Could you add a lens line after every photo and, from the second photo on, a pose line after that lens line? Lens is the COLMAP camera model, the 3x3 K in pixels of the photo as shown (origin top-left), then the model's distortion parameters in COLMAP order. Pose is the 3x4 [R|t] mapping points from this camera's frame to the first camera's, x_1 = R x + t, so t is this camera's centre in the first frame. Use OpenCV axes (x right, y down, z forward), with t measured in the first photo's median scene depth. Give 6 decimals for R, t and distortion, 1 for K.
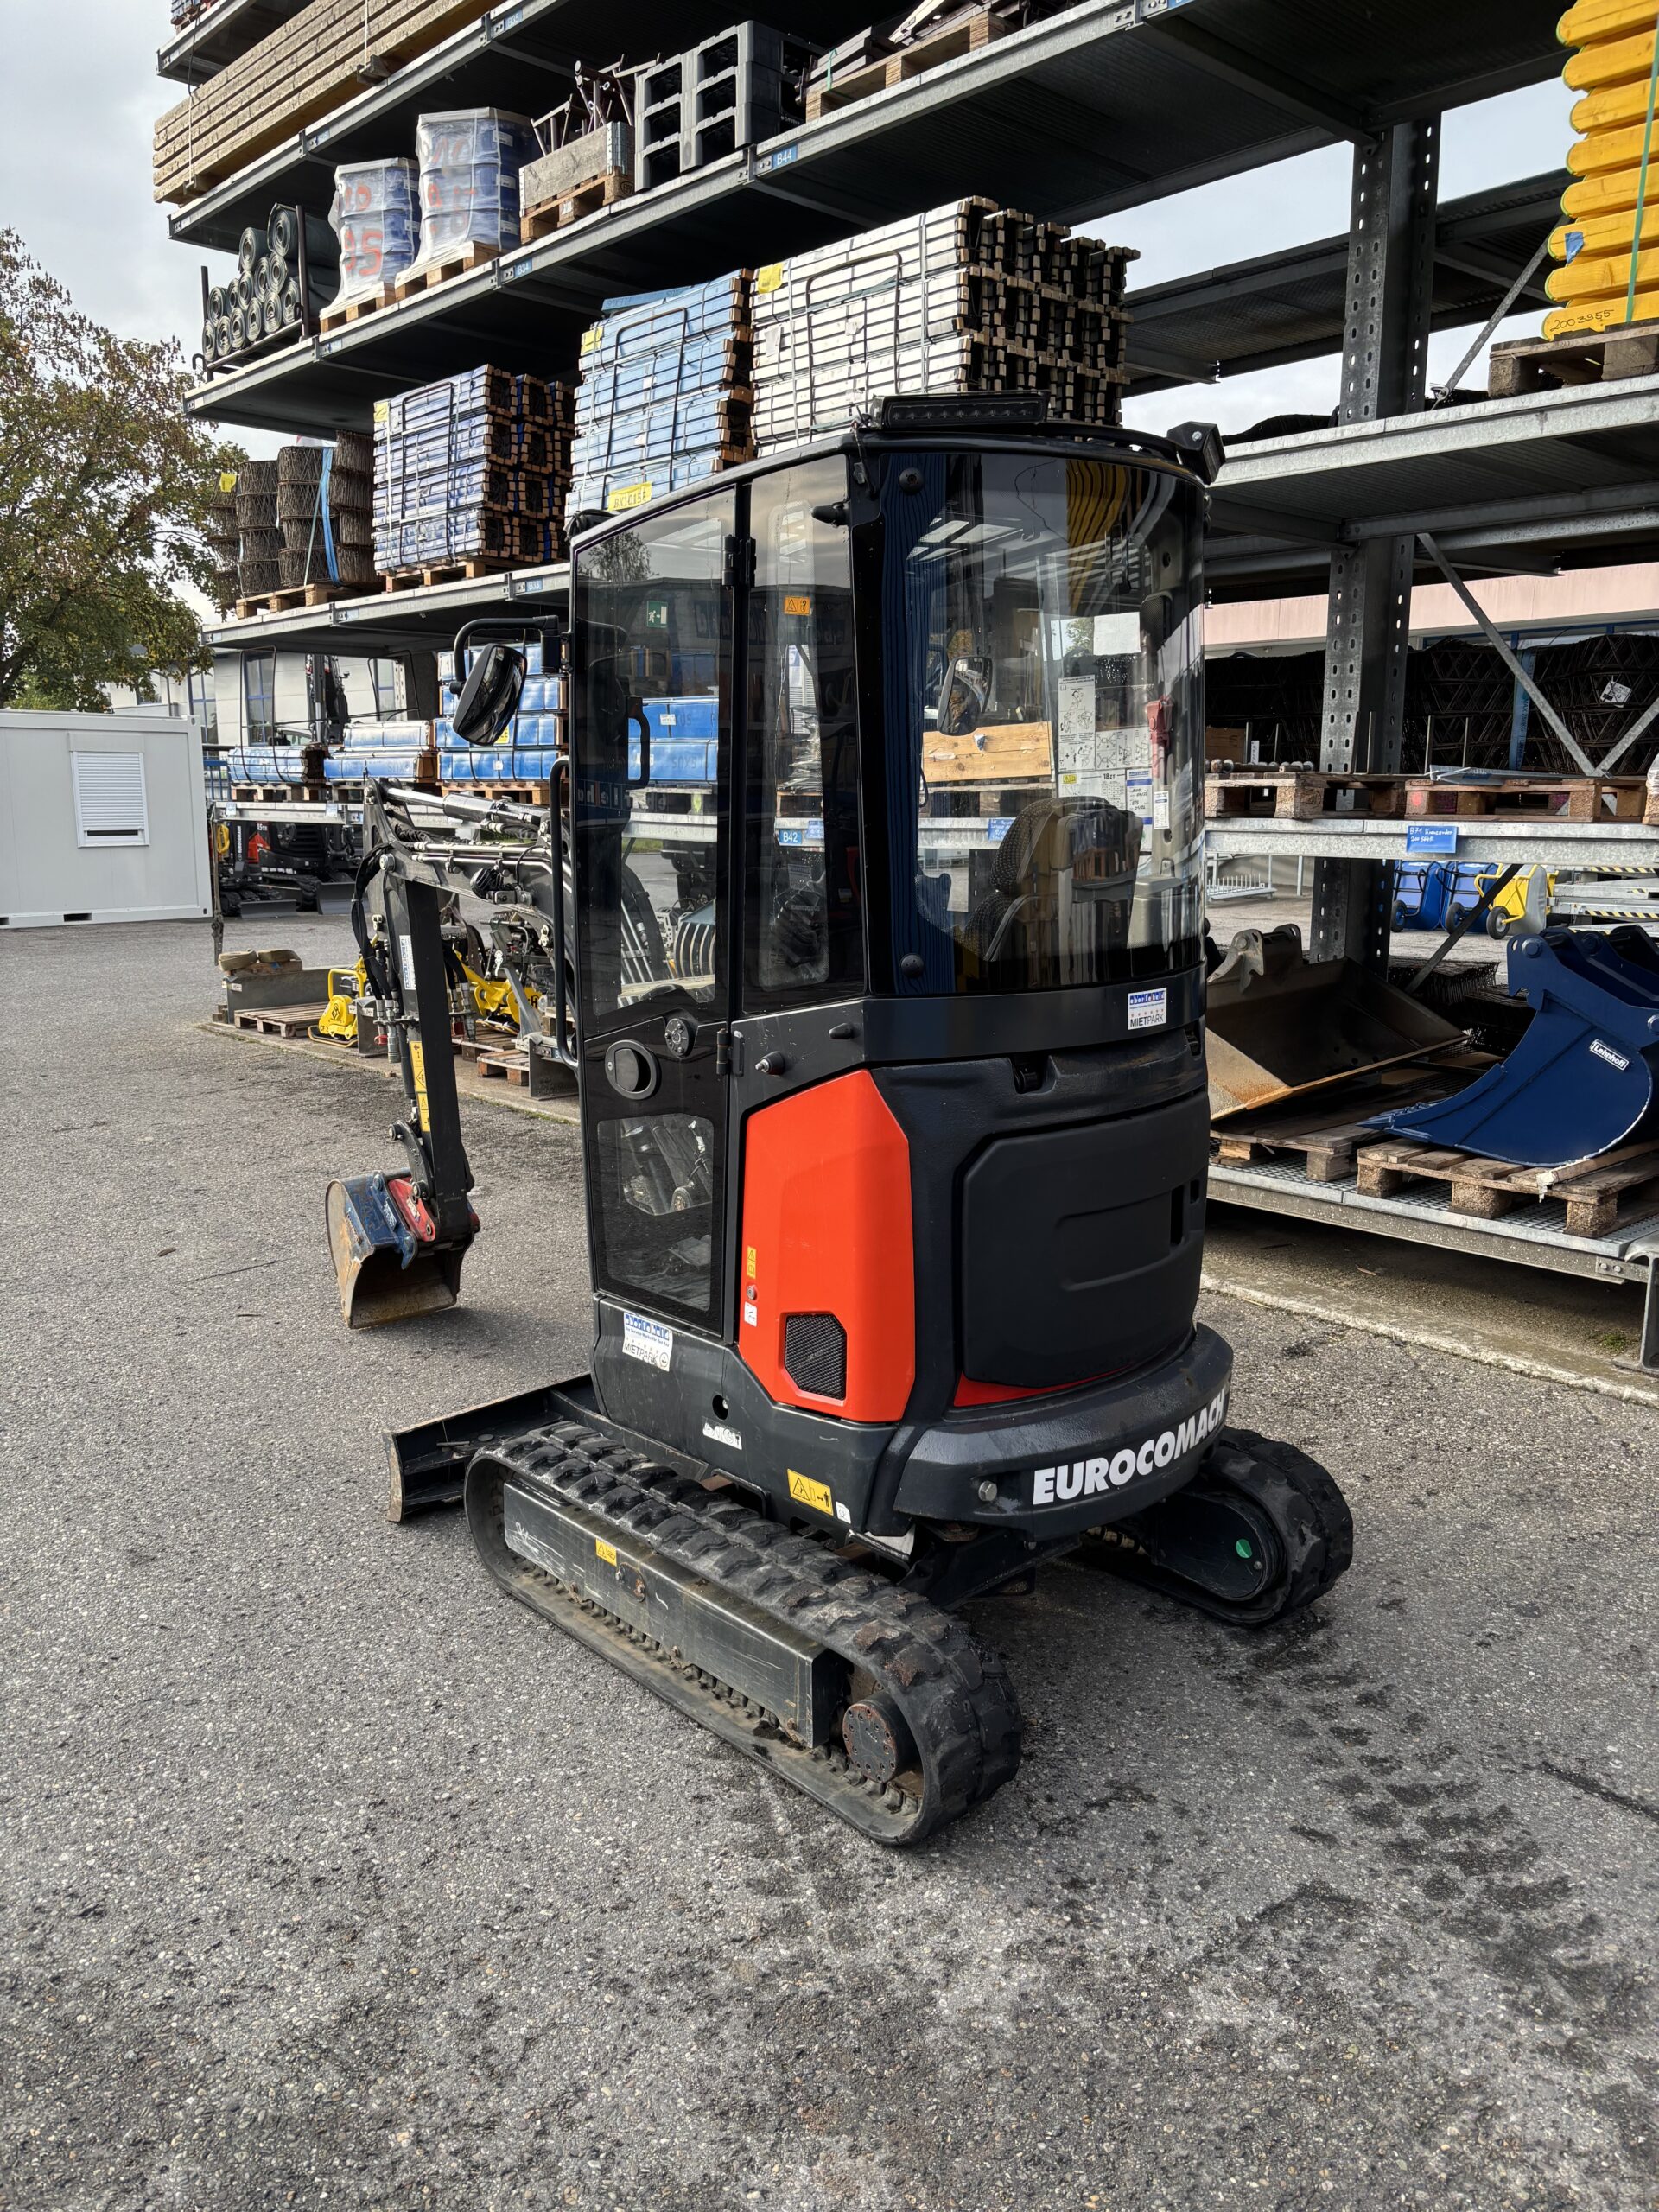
lens RADIAL K [[1664.6, 0, 833.6], [0, 1664.6, 1102.0], [0, 0, 1]] dist [0.050032, -0.056352]
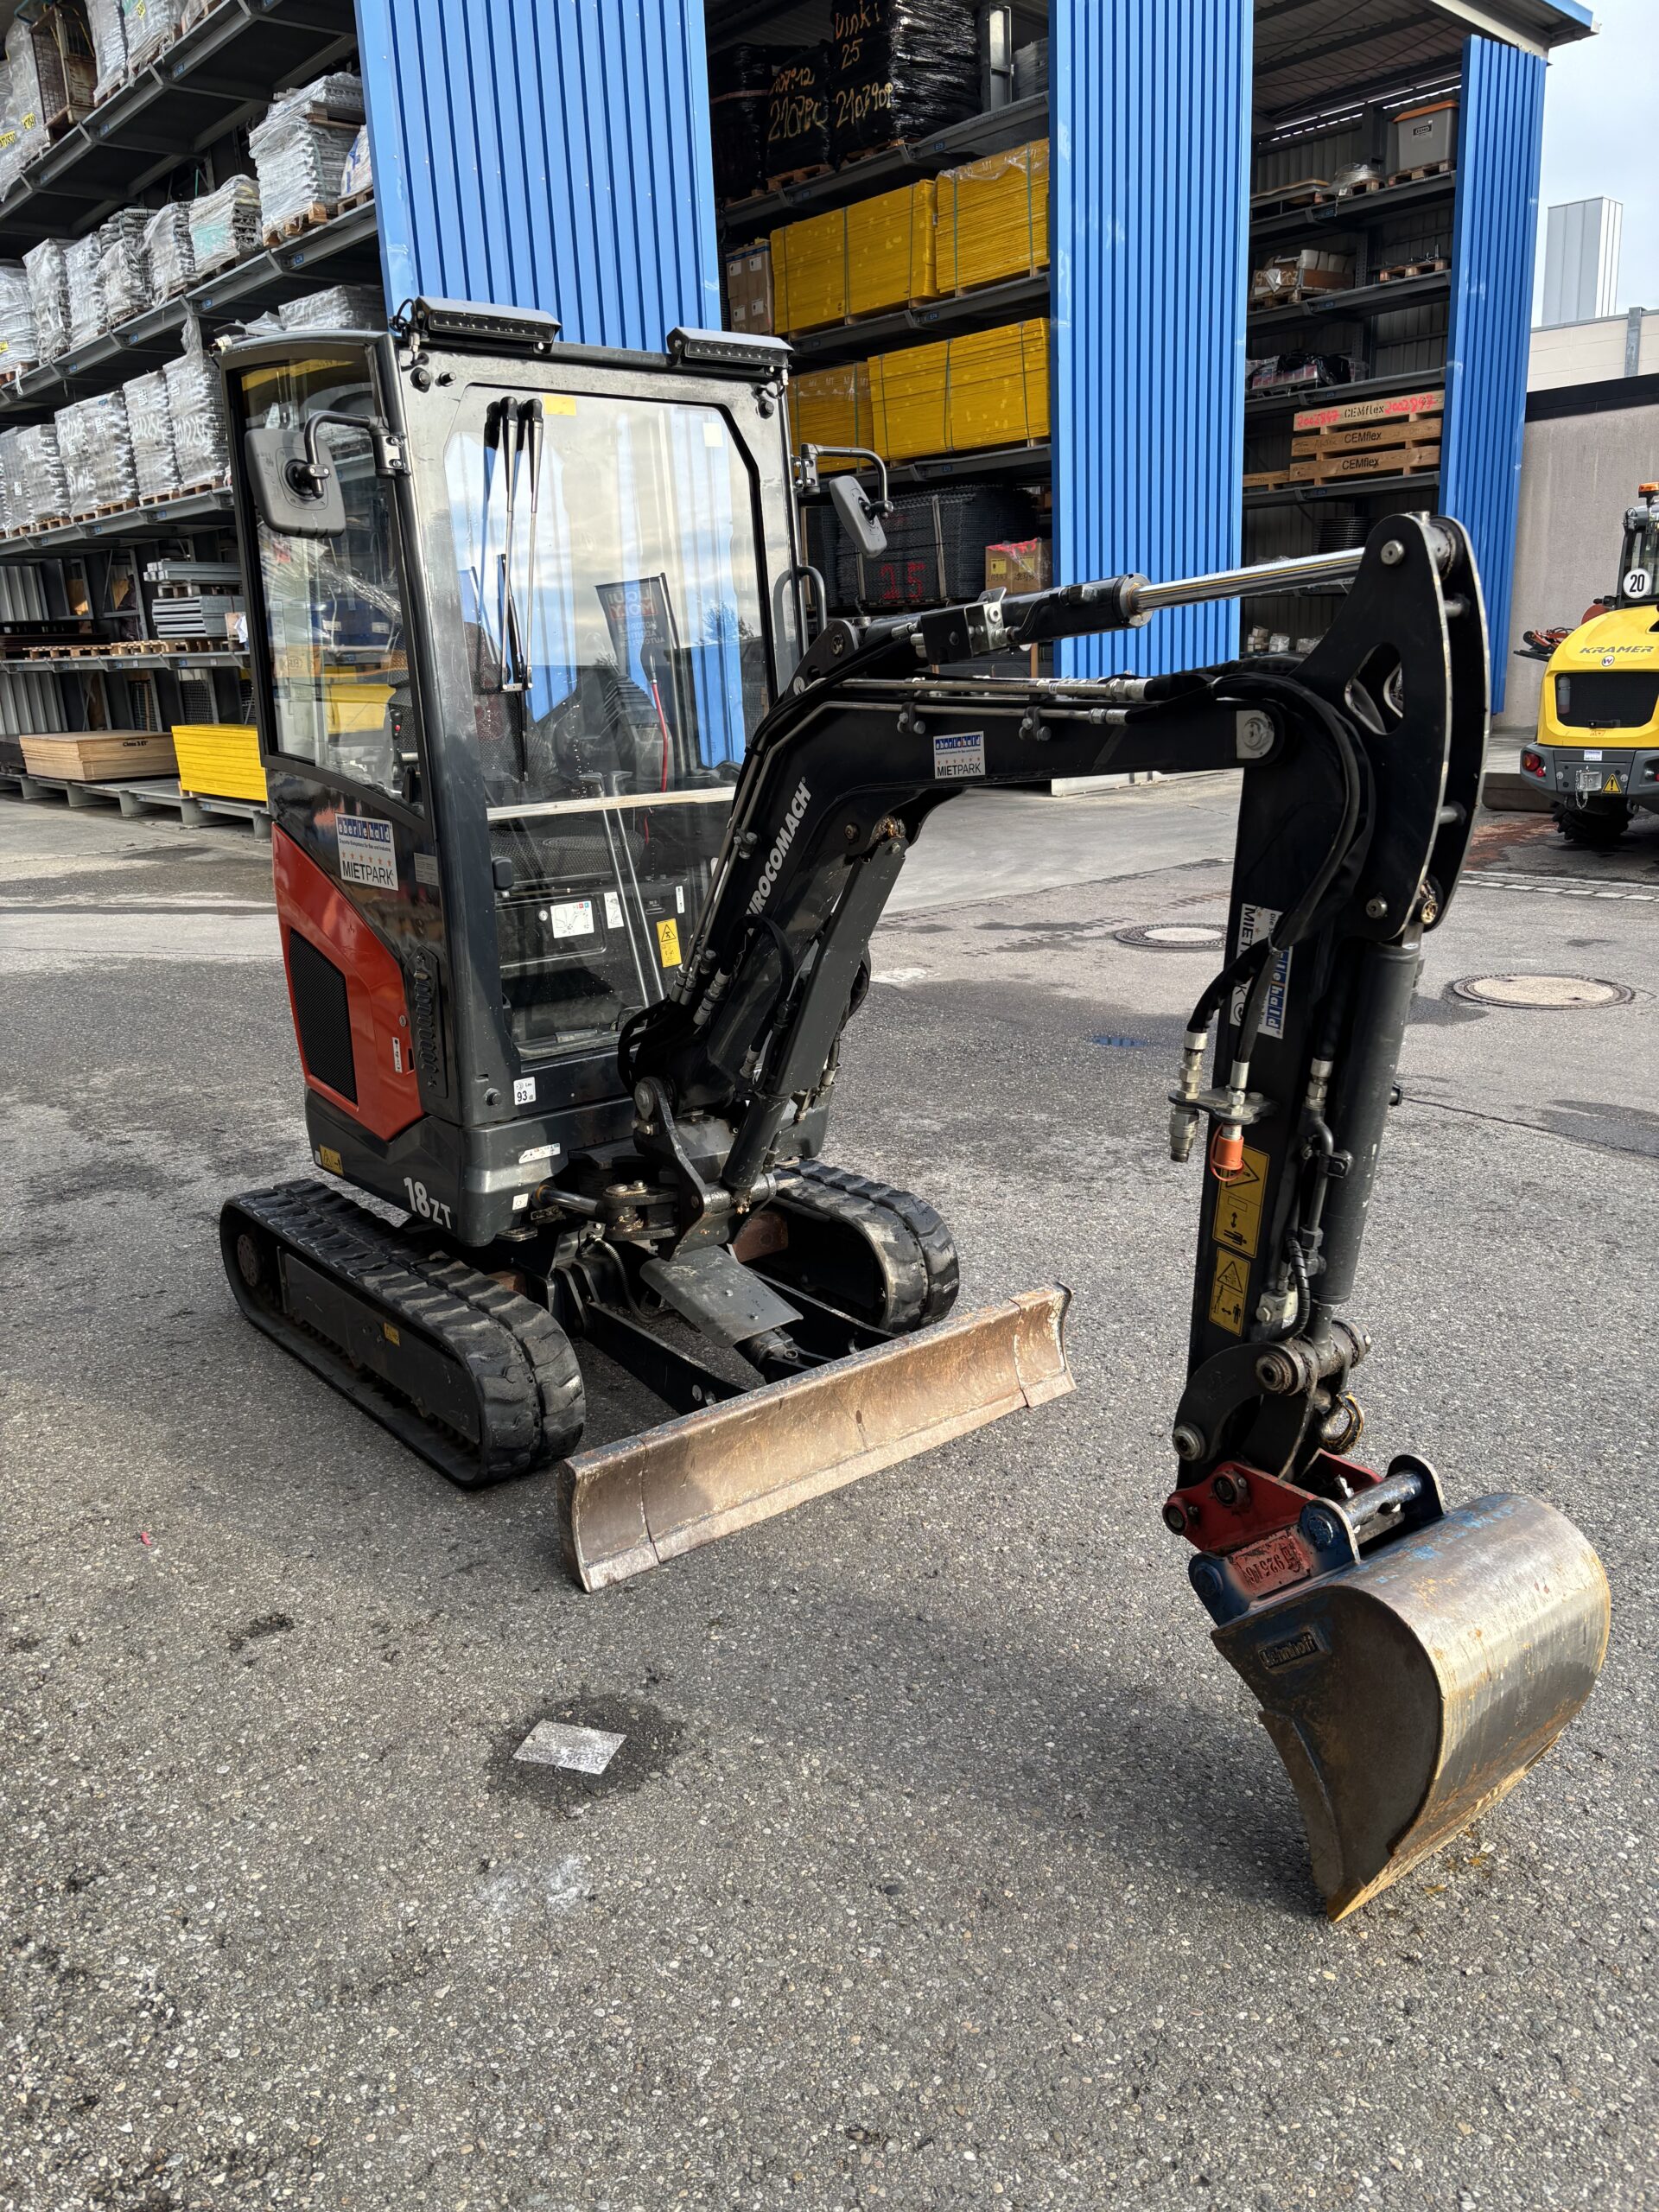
lens RADIAL K [[1664.6, 0, 840.5], [0, 1664.6, 1126.7], [0, 0, 1]] dist [0.050032, -0.056352]
pose [[-0.997641, 0.024617, 0.064083, -0.123029], [0.051472, 0.885911, 0.460990, -0.194418], [-0.045424, 0.463201, -0.885089, 1.086424]]
